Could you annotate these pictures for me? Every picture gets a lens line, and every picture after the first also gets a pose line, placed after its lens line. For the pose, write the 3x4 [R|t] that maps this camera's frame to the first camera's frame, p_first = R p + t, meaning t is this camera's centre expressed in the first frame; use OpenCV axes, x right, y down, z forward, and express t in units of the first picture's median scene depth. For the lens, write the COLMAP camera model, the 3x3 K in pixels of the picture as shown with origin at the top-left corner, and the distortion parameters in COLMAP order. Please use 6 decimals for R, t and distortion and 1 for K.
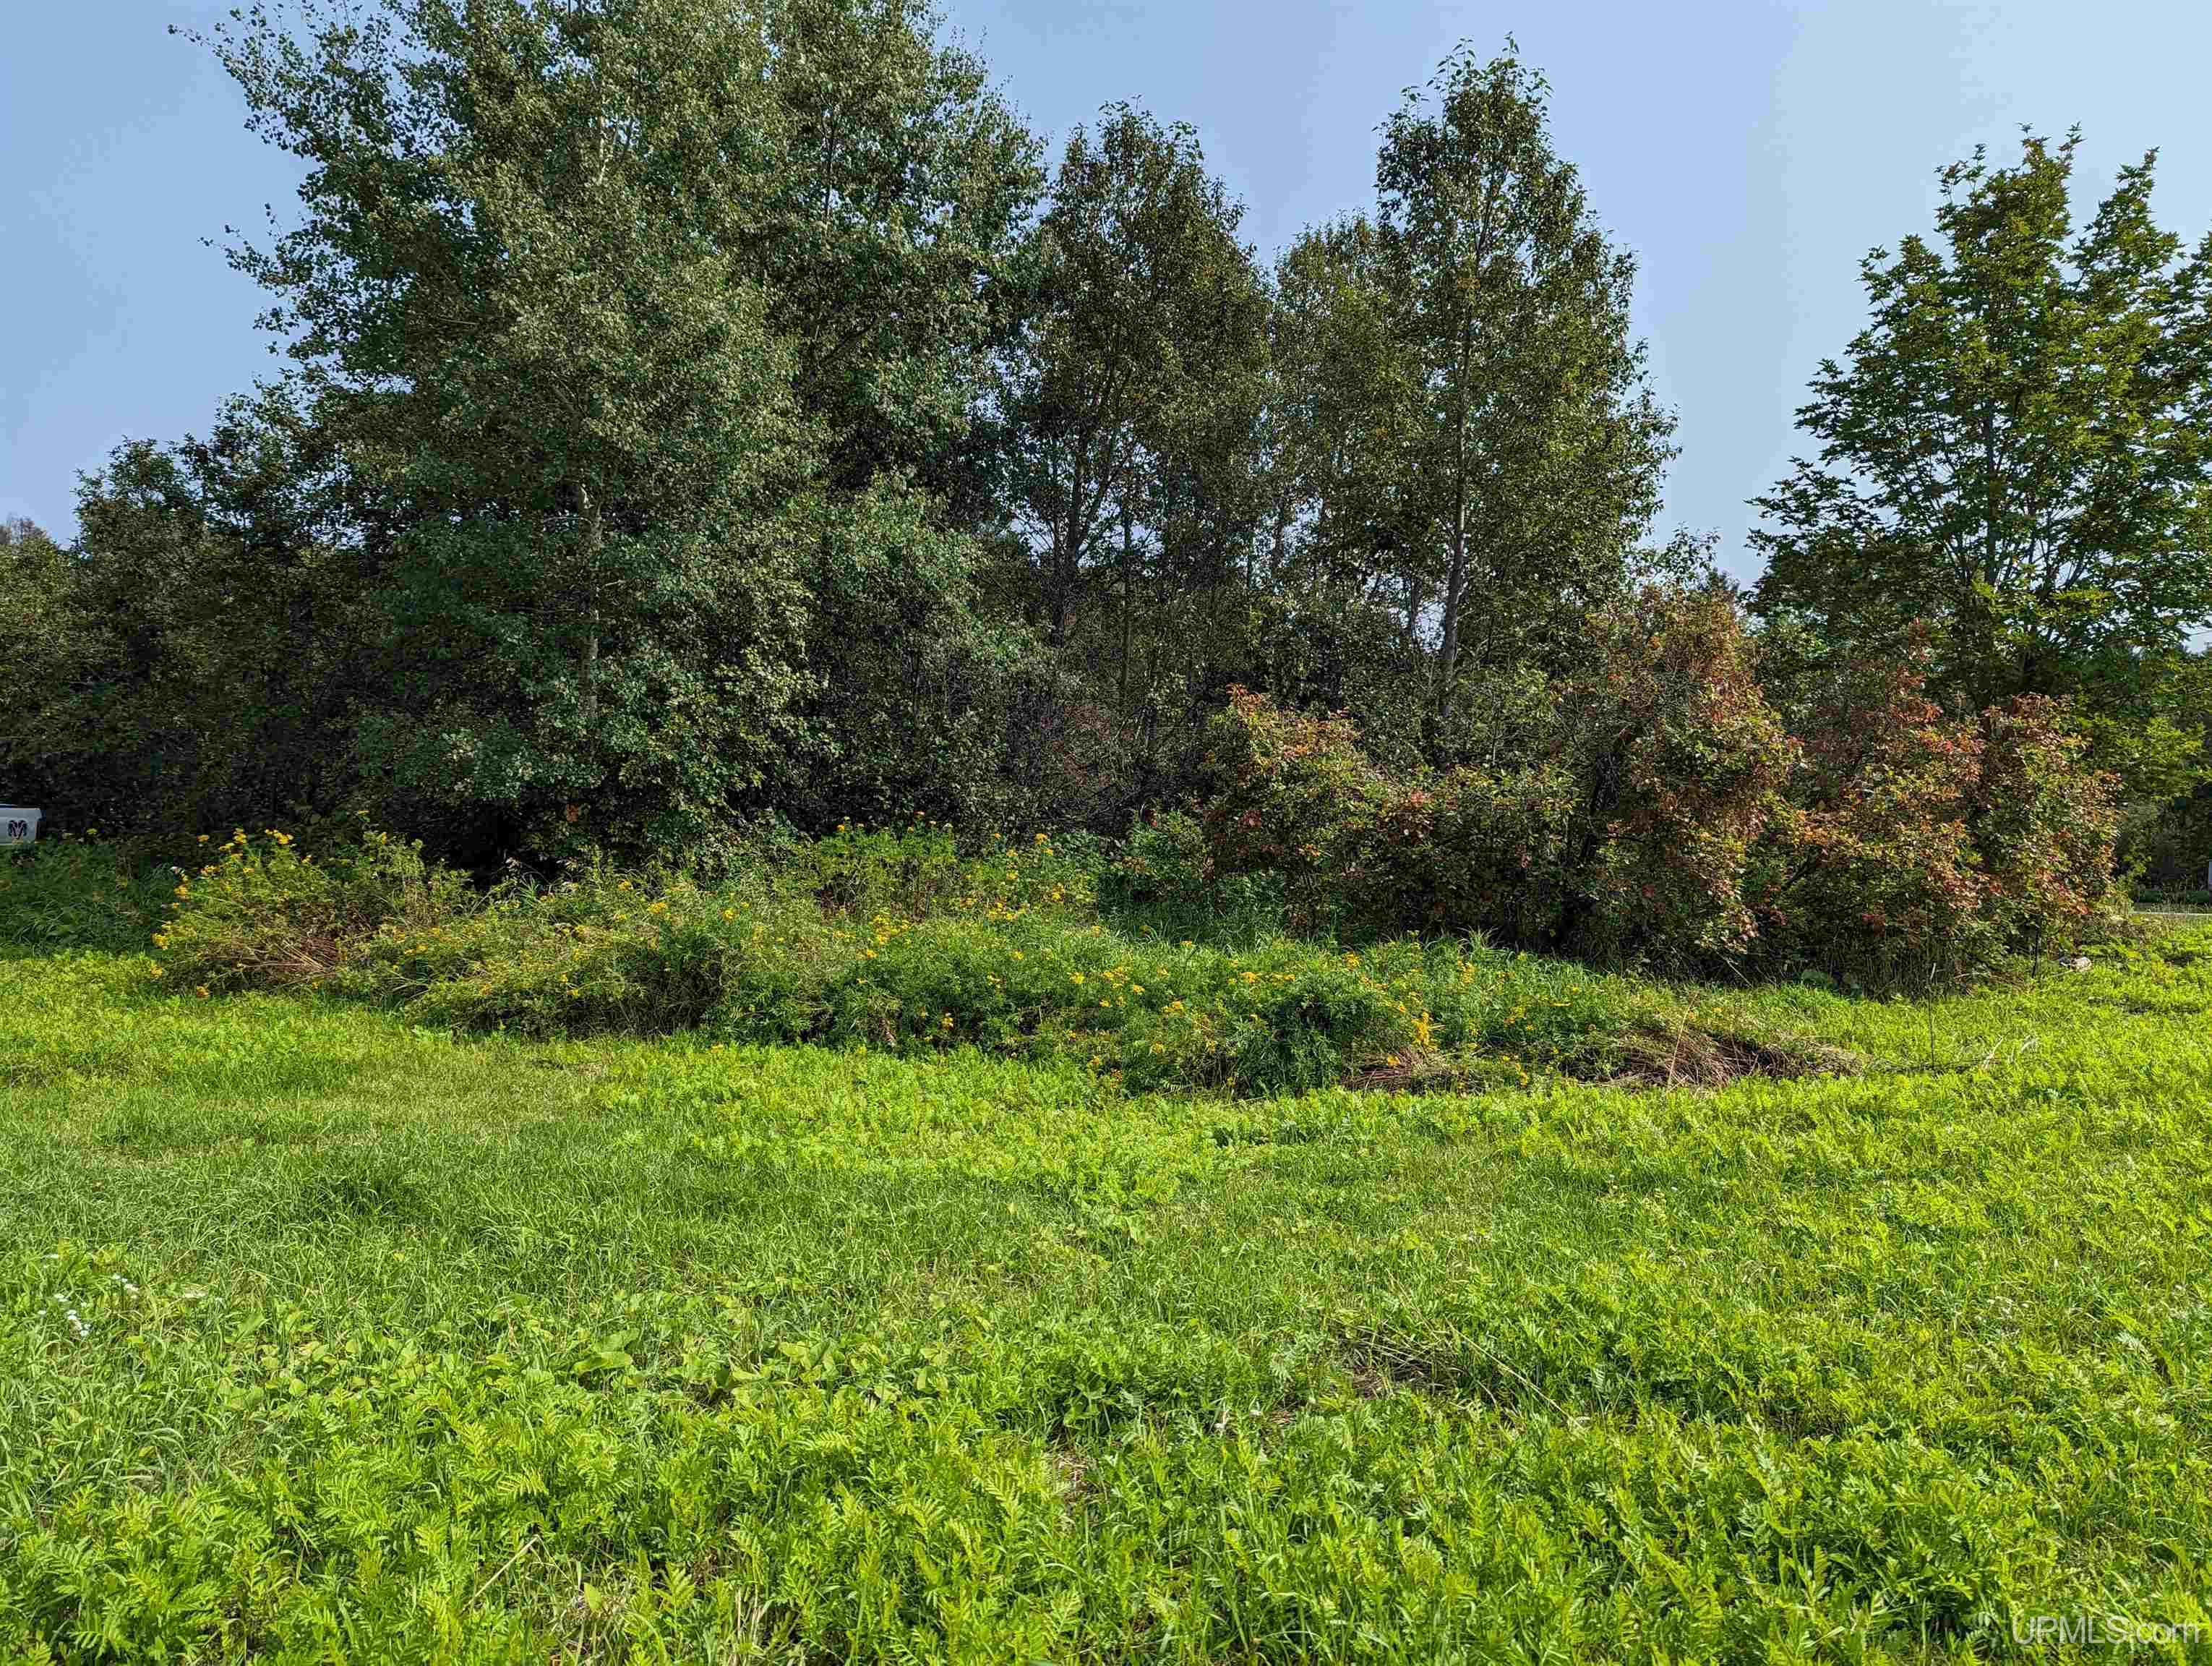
lens RADIAL K [[1553.4, 0, 1104.7], [0, 1553.4, 844.8], [0, 0, 1]] dist [0.052580, -0.049080]
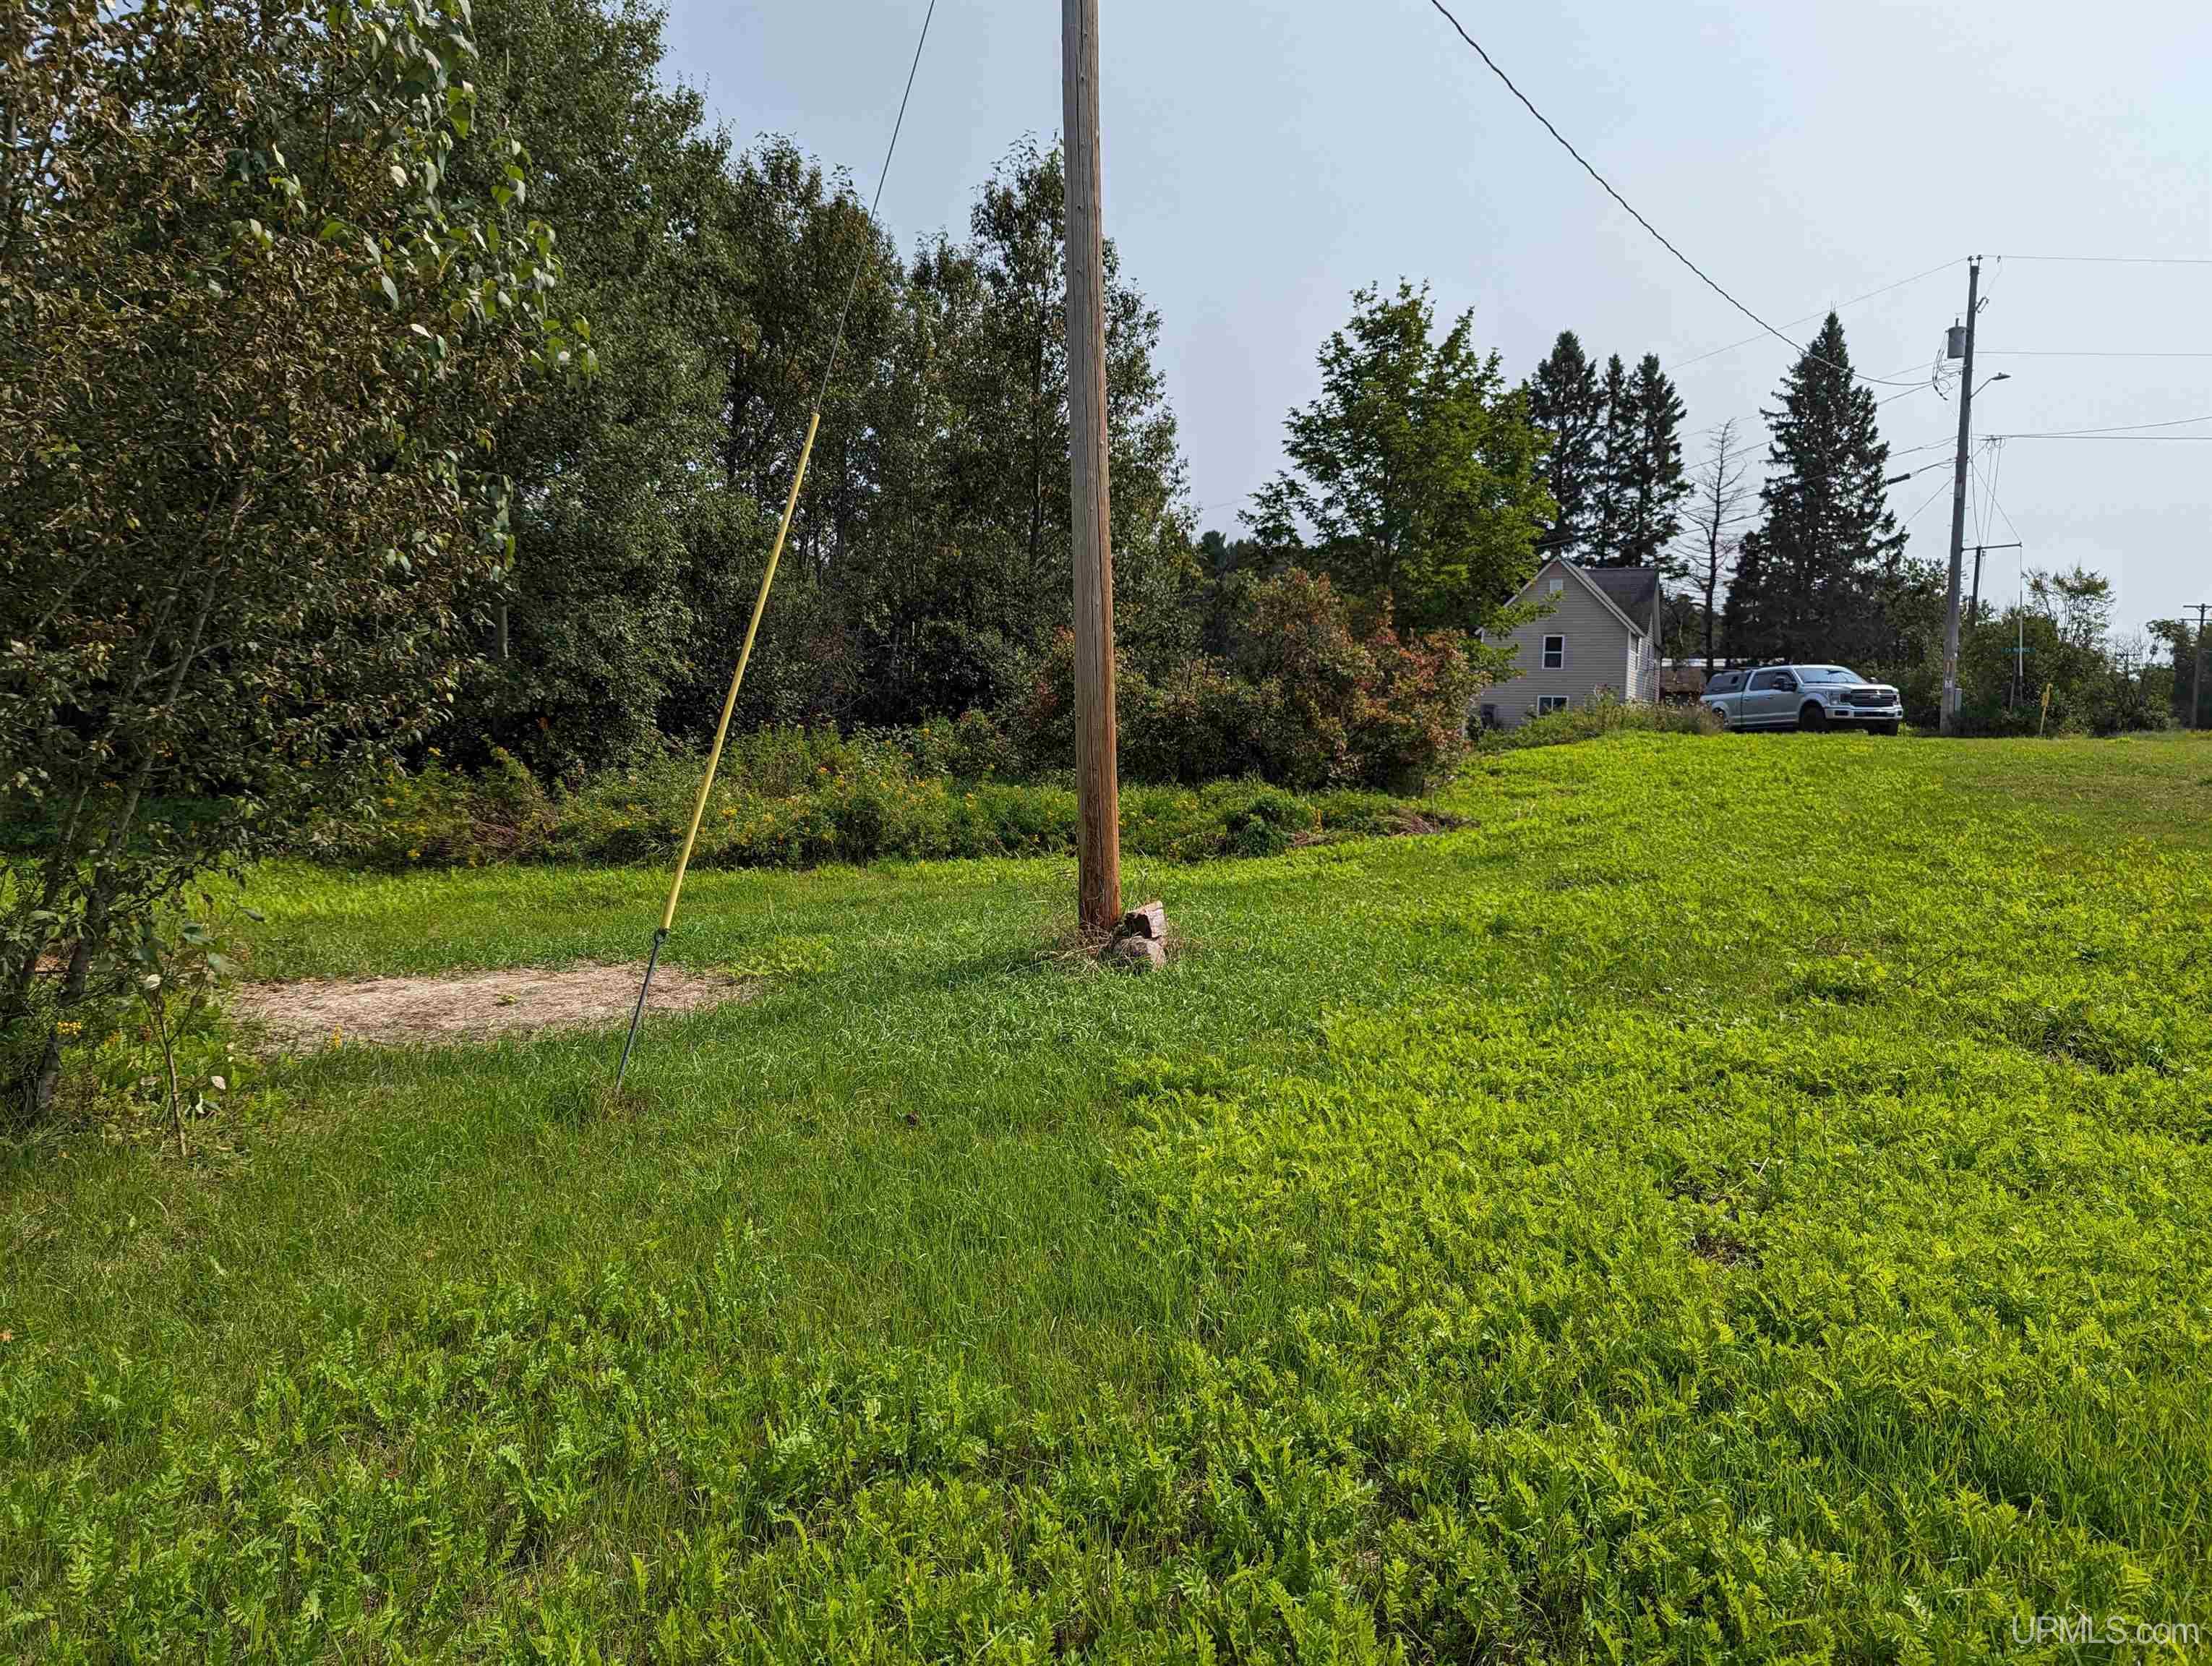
lens RADIAL K [[1553.4, 0, 1104.7], [0, 1553.4, 844.8], [0, 0, 1]] dist [0.052580, -0.049080]
pose [[0.882863, -0.072483, 0.464003, -0.477584], [0.035030, 0.995429, 0.088846, -0.018257], [-0.468322, -0.062185, 0.881367, -0.325726]]
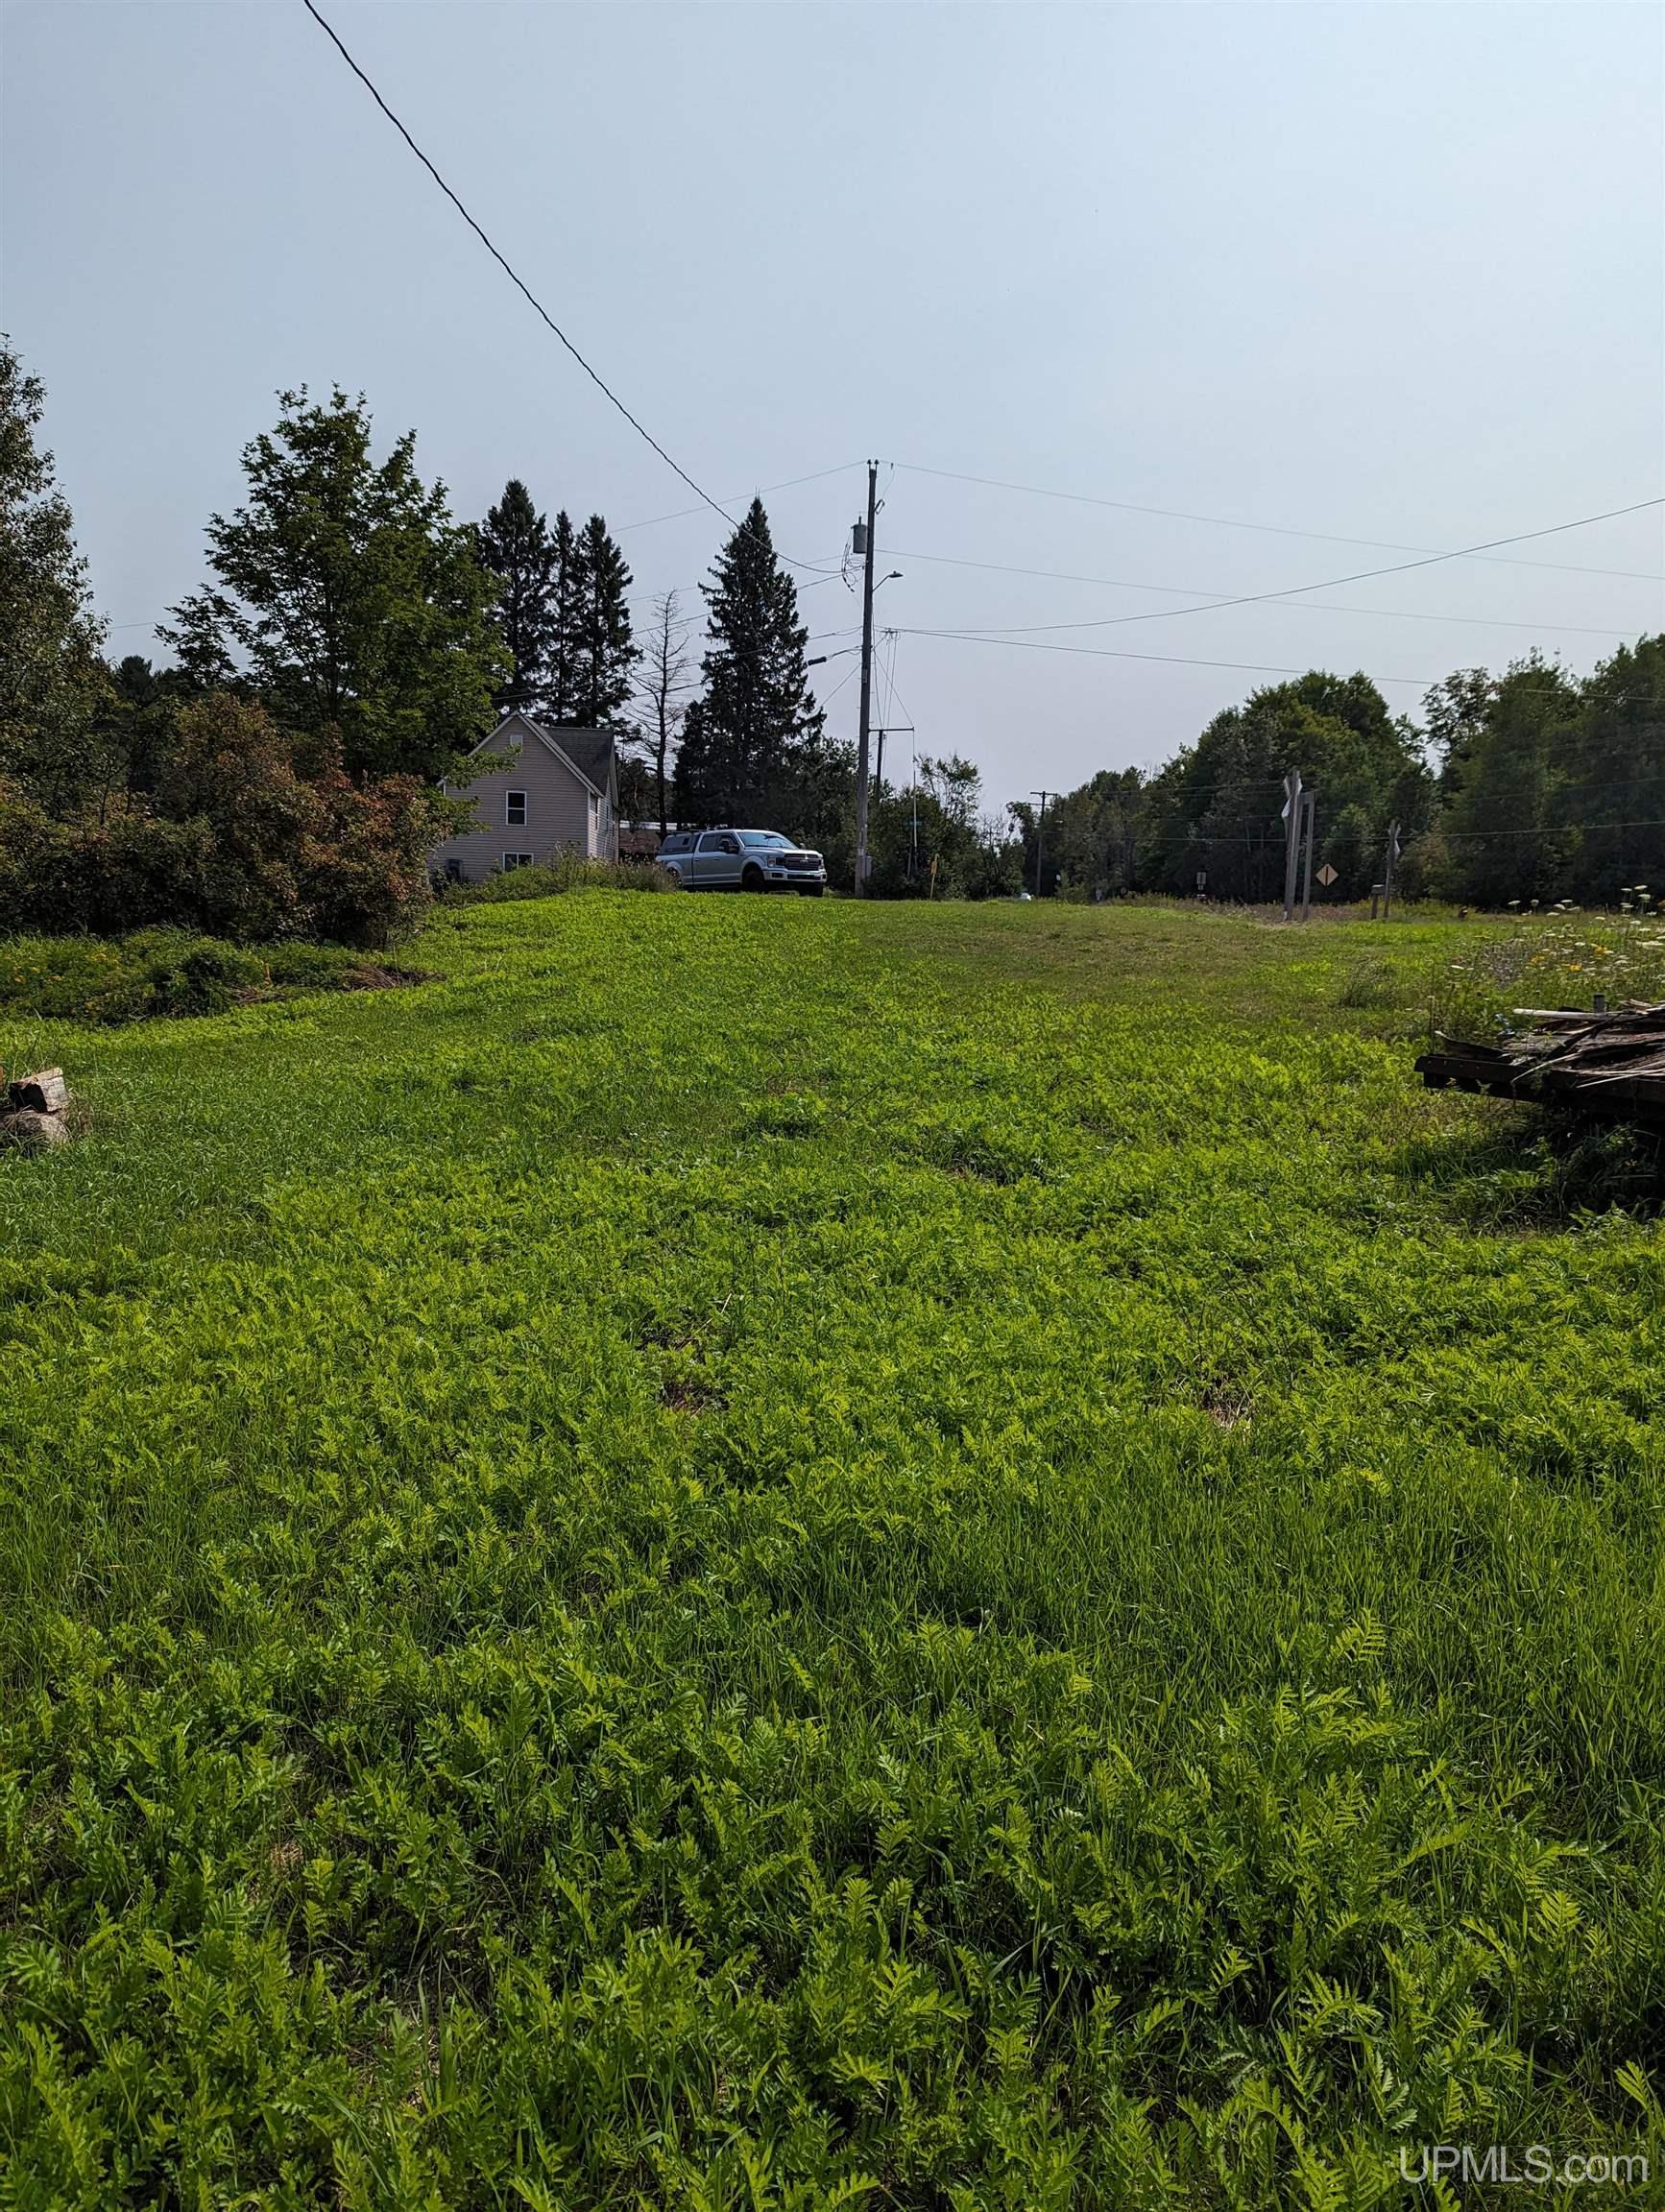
lens RADIAL K [[1531.6, 0, 832.5], [0, 1531.6, 1106.0], [0, 0, 1]] dist [0.120173, -0.144700]
pose [[0.571012, -0.140184, 0.808884, -0.446090], [0.010550, 0.986484, 0.163516, -0.009248], [-0.820874, -0.084836, 0.564773, -0.298298]]
